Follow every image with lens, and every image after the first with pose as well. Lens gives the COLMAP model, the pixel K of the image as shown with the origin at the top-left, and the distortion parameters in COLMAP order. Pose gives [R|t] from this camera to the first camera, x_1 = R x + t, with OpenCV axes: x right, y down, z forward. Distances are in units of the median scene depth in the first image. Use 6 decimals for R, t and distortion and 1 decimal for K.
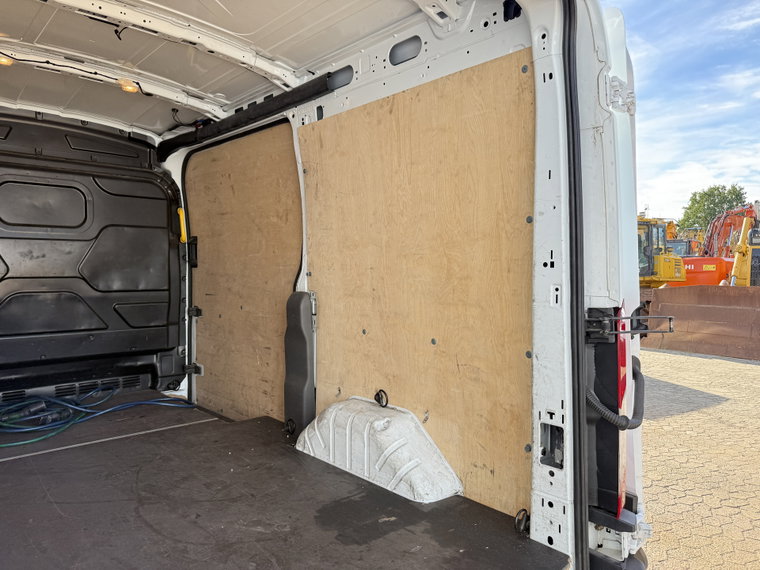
lens RADIAL K [[541.7, 0, 374.7], [0, 541.7, 276.8], [0, 0, 1]] dist [0.057395, -0.061386]
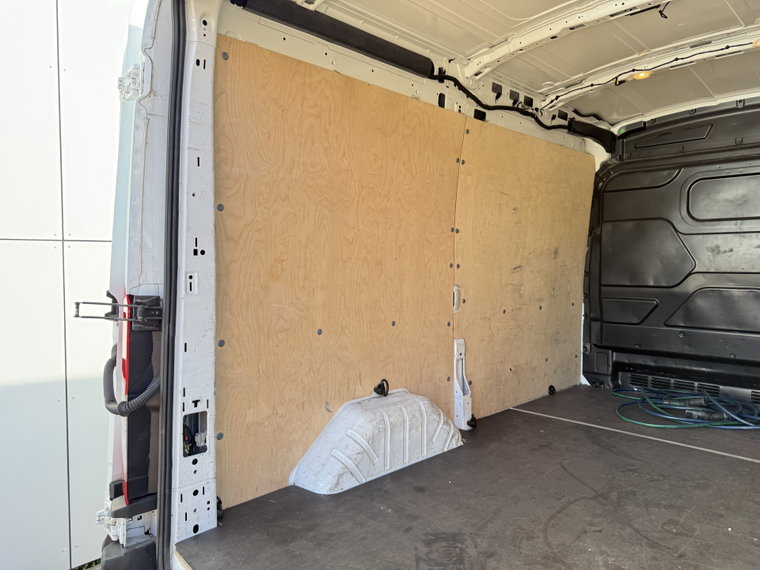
lens RADIAL K [[541.7, 0, 374.7], [0, 541.7, 276.8], [0, 0, 1]] dist [0.057395, -0.061386]
pose [[0.038594, 0.019355, -0.999068, 0.327057], [-0.016459, 0.999689, 0.018731, 0.000361], [0.999119, 0.015721, 0.038900, 0.334233]]
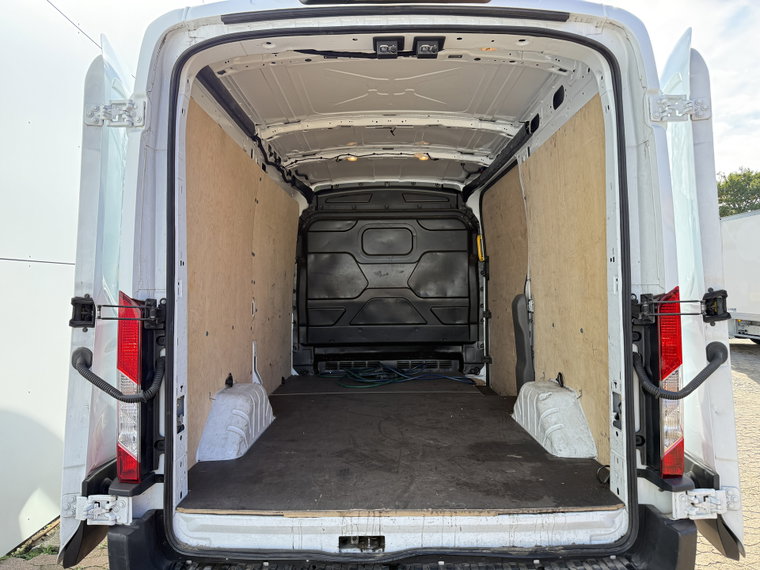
lens RADIAL K [[536.5, 0, 380.9], [0, 536.5, 280.3], [0, 0, 1]] dist [0.067605, -0.113206]
pose [[0.737754, -0.026922, -0.674533, 0.393855], [0.003419, 0.999341, -0.036146, 0.032778], [0.675061, 0.024361, 0.737360, -0.122848]]
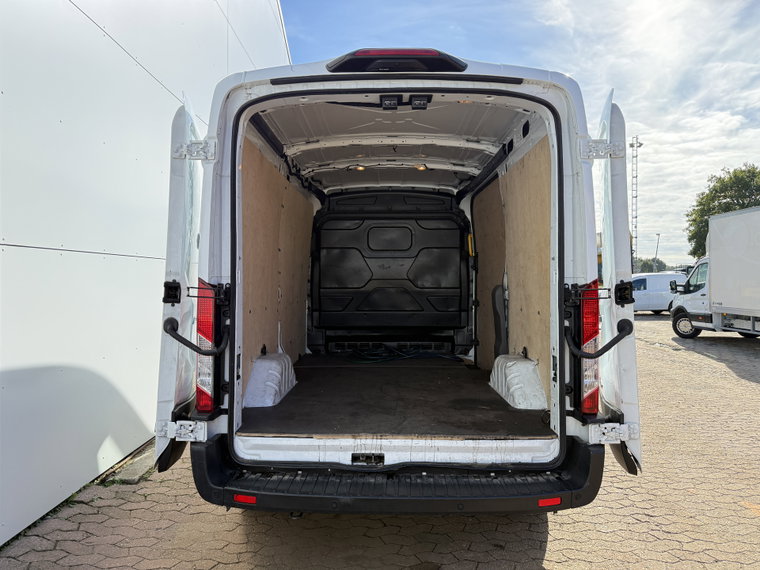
lens RADIAL K [[541.7, 0, 374.7], [0, 541.7, 276.8], [0, 0, 1]] dist [0.057395, -0.061386]
pose [[0.726046, -0.013493, -0.687514, 0.558672], [-0.008024, 0.999573, -0.028091, 0.042280], [0.687599, 0.025912, 0.725628, -0.301258]]
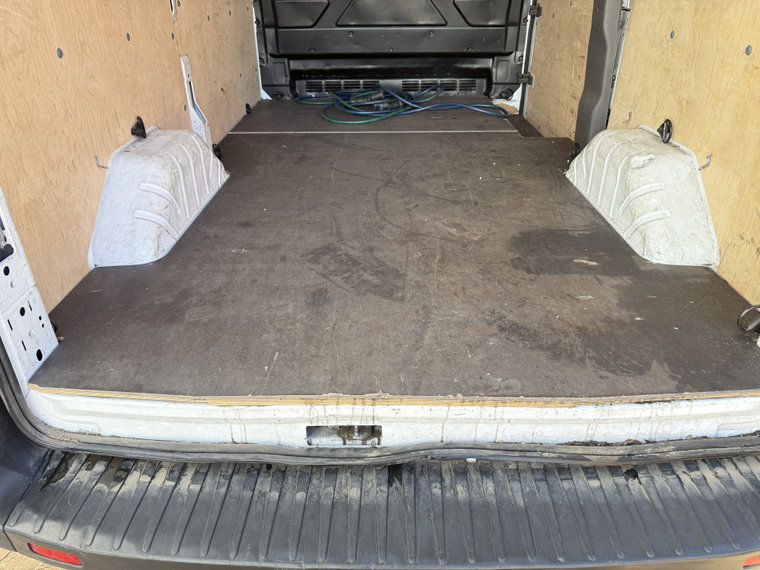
lens RADIAL K [[536.5, 0, 380.9], [0, 536.5, 280.3], [0, 0, 1]] dist [0.067605, -0.113206]
pose [[0.735731, 0.323280, -0.595139, 0.173366], [-0.000457, 0.878964, 0.476889, 0.034513], [0.677274, -0.350590, 0.646828, 0.123471]]
